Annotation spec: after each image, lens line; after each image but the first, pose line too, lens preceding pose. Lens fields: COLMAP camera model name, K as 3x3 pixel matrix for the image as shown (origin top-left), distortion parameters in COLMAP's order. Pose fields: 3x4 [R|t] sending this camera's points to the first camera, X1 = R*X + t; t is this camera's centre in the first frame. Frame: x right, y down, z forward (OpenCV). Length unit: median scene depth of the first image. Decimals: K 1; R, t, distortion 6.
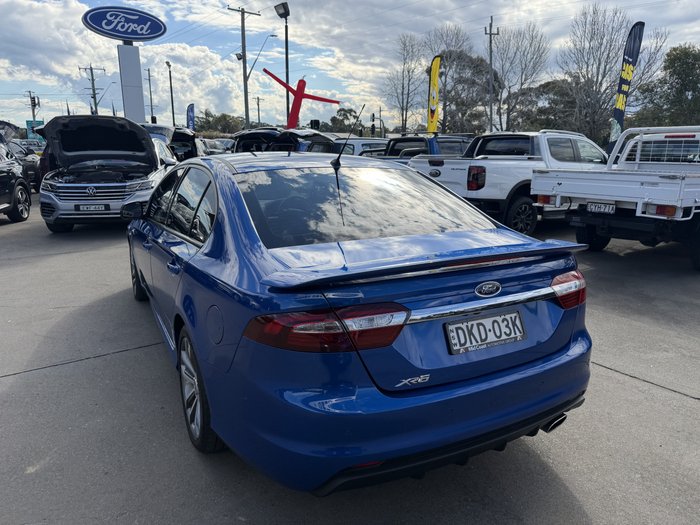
lens RADIAL K [[529.9, 0, 350.0], [0, 529.9, 262.5], [0, 0, 1]] dist [-0.002302, -0.010177]
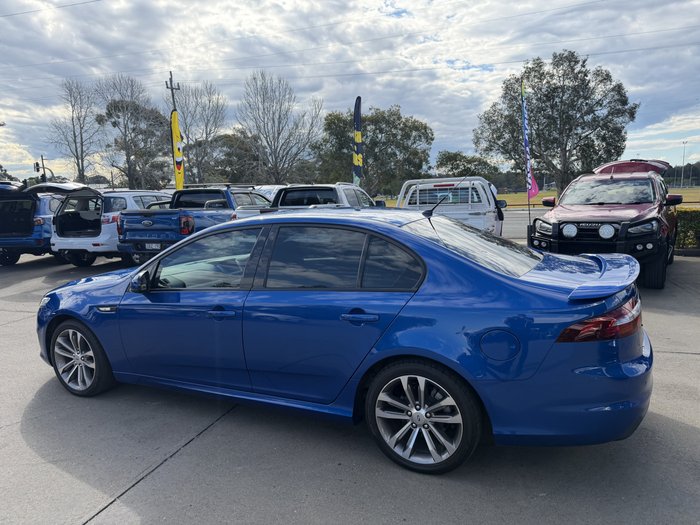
lens RADIAL K [[534.5, 0, 350.0], [0, 534.5, 262.5], [0, 0, 1]] dist [-0.009123, -0.035470]
pose [[0.773845, -0.103952, 0.624786, -0.170898], [0.158542, 0.986828, -0.032178, -0.012135], [-0.613211, 0.123956, 0.780132, 0.028757]]
